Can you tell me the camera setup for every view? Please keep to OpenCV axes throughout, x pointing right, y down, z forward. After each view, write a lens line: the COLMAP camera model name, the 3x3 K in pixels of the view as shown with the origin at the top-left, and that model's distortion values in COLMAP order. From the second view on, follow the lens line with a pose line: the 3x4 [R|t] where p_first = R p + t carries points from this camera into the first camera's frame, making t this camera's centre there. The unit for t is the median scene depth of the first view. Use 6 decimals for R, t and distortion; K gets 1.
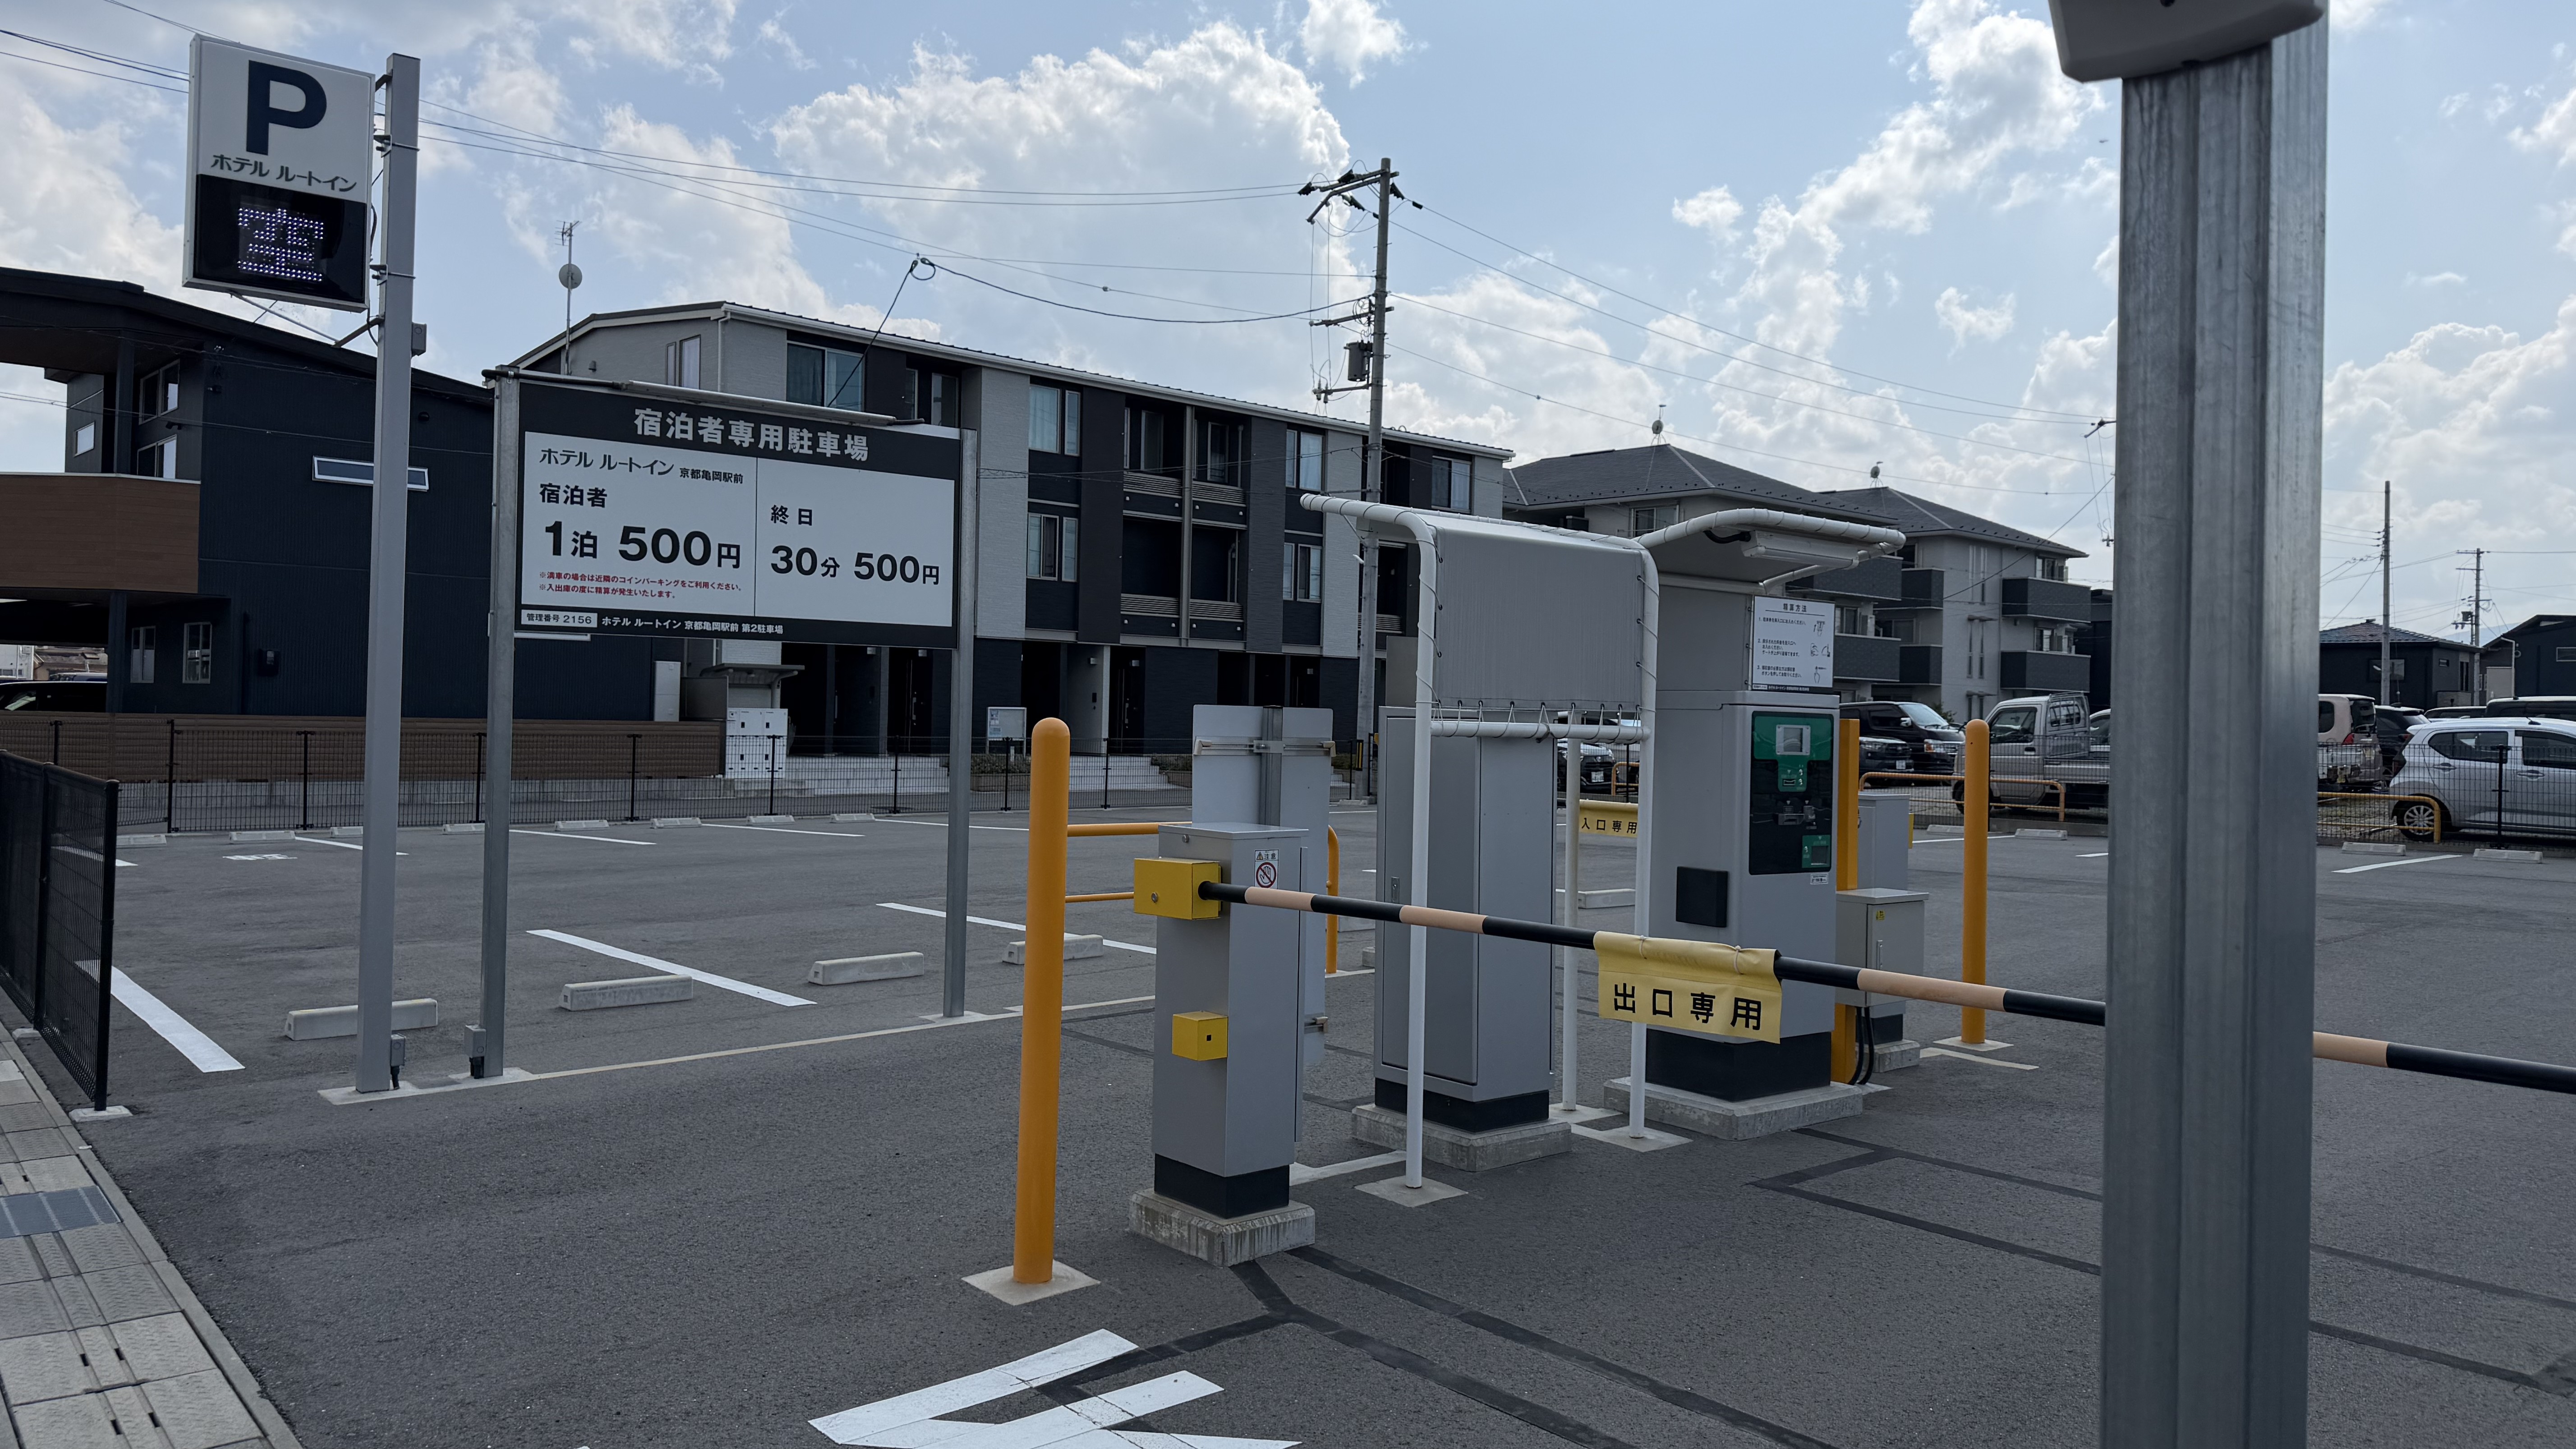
lens RADIAL K [[1813.3, 0, 1290.1], [0, 1813.3, 697.6], [0, 0, 1]] dist [0.049608, -0.061833]
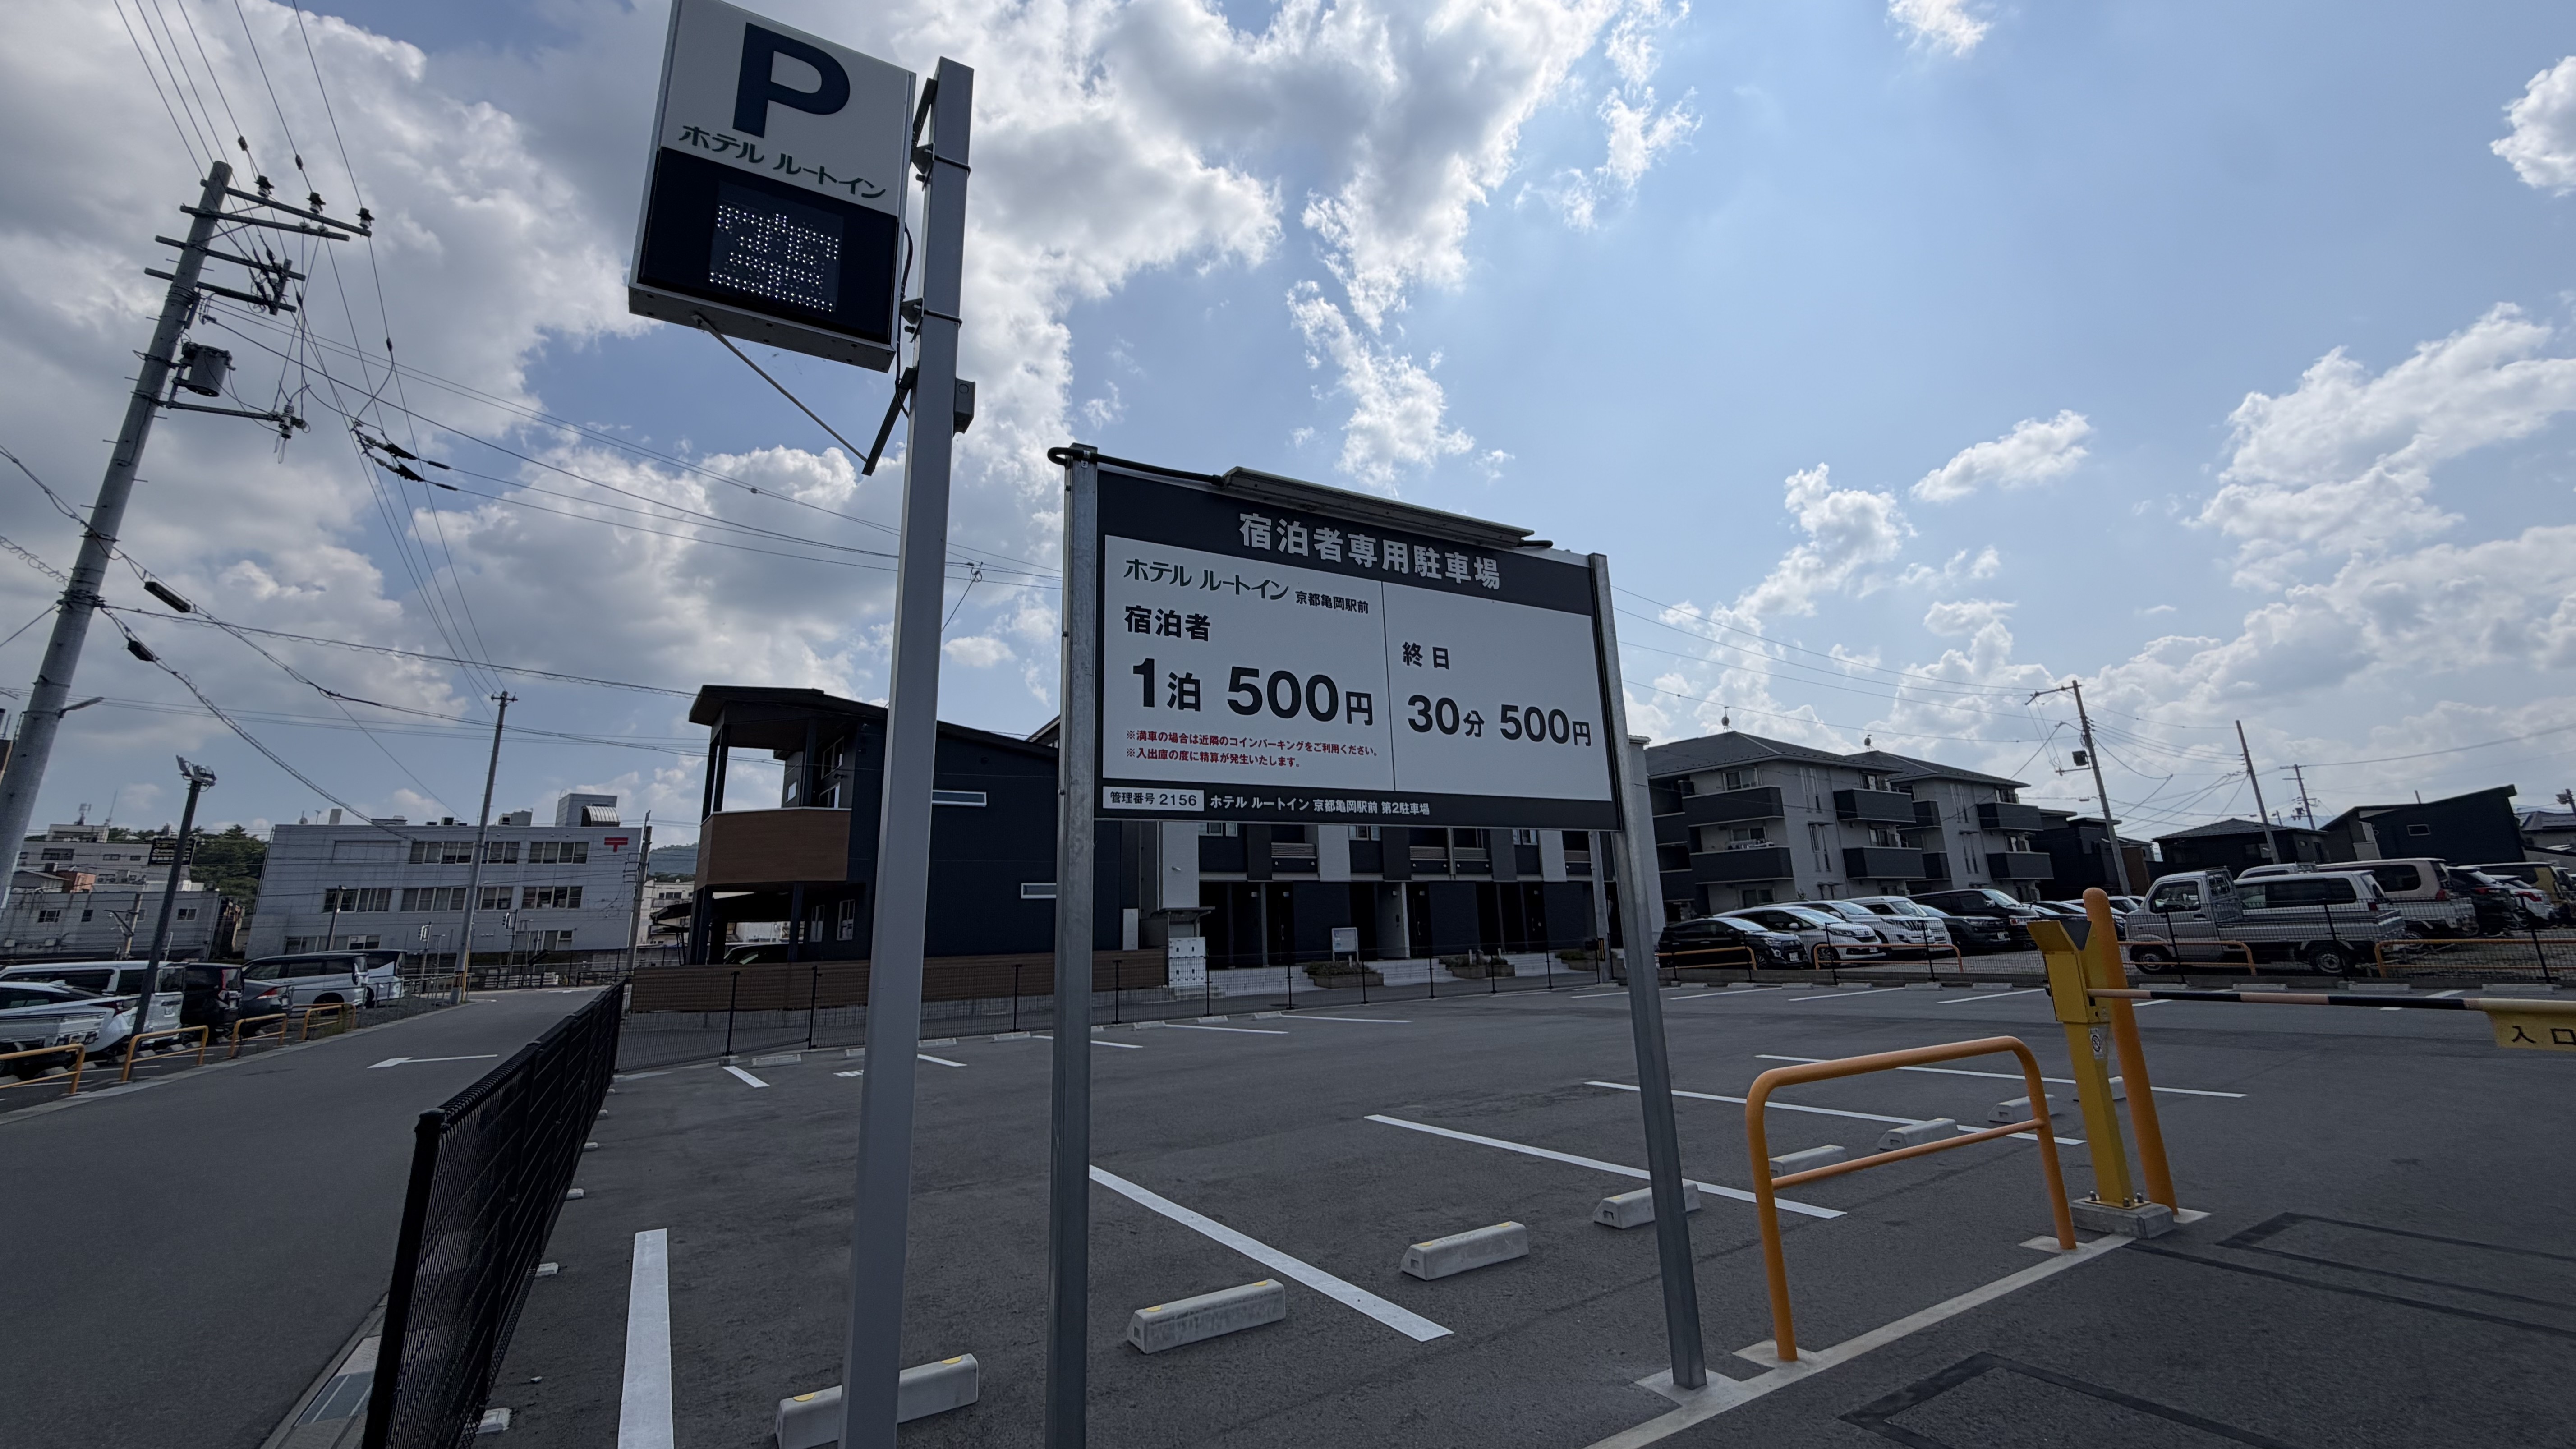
lens RADIAL K [[1030.0, 0, 1277.1], [0, 1030.0, 670.8], [0, 0, 1]] dist [0.002647, -0.000699]
pose [[0.983402, -0.094328, -0.154990, -0.264302], [0.055046, 0.969081, -0.240525, 0.004189], [0.172886, 0.228002, 0.958189, 0.573185]]
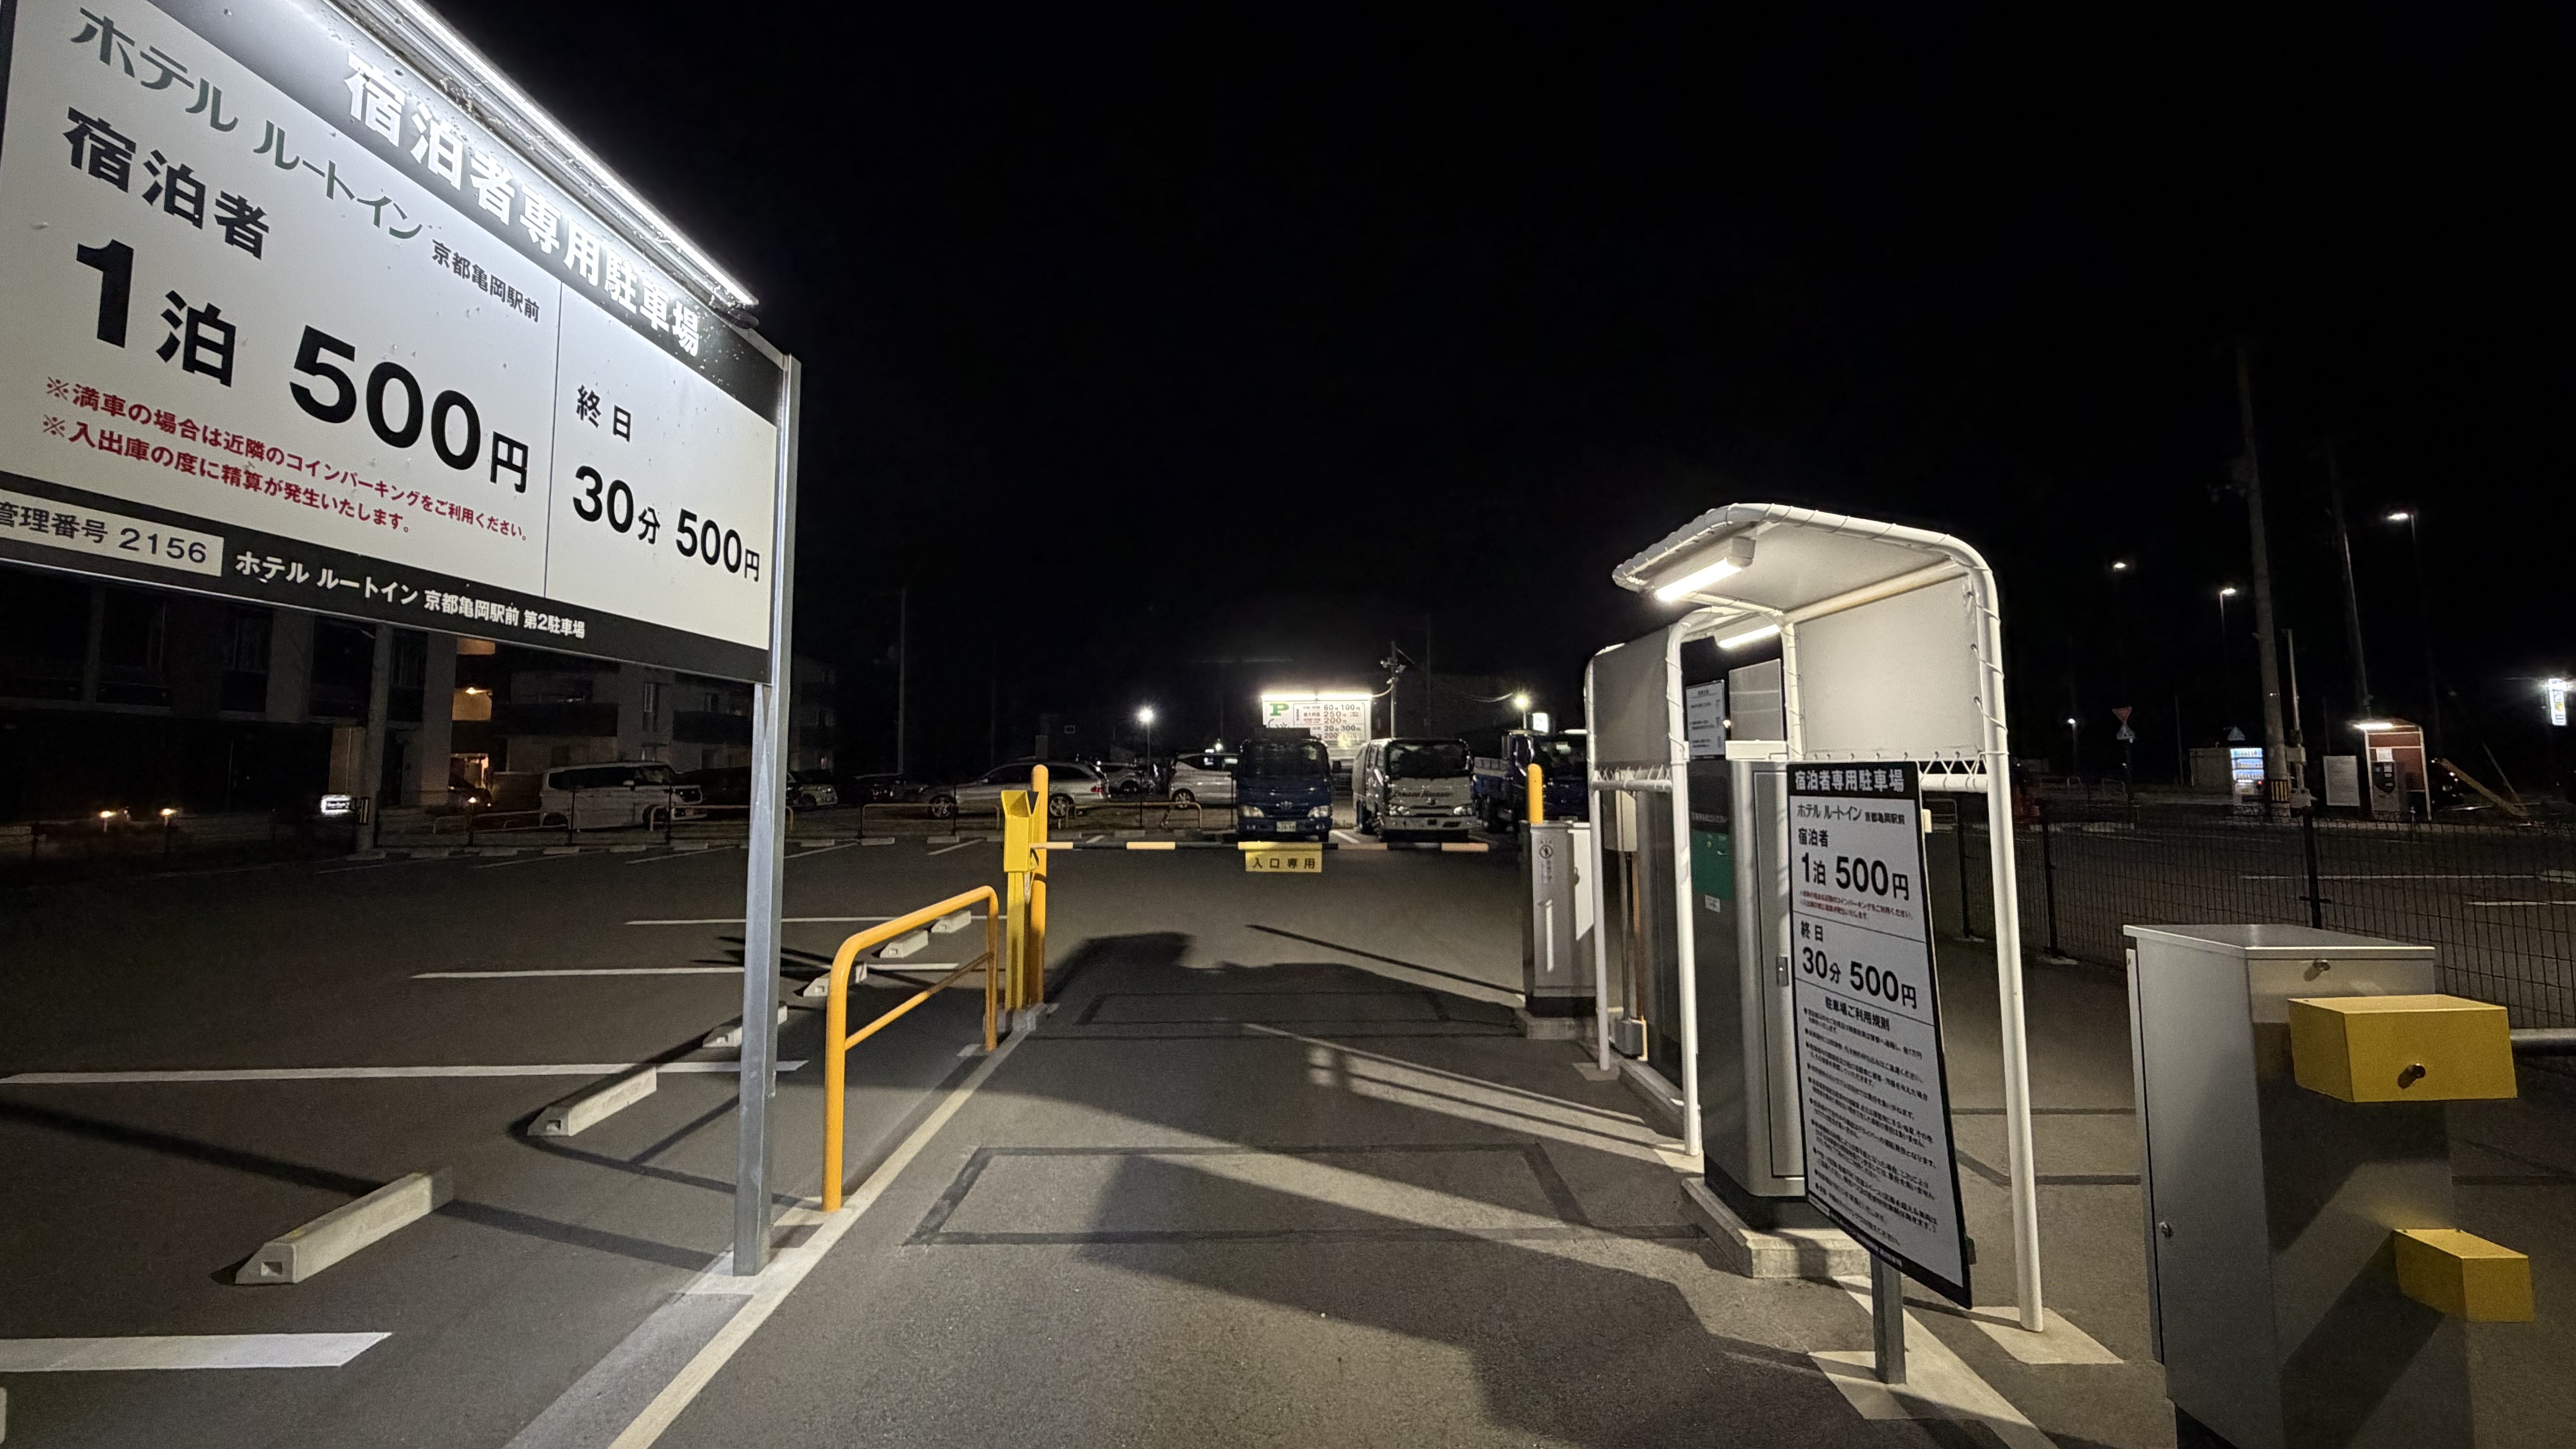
lens RADIAL K [[1030.0, 0, 1284.5], [0, 1030.0, 687.7], [0, 0, 1]] dist [0.002647, -0.000699]
pose [[0.639081, 0.038663, 0.768167, -0.366825], [0.009910, 0.998239, -0.058488, -0.002638], [-0.769075, 0.044992, 0.637573, 0.651206]]
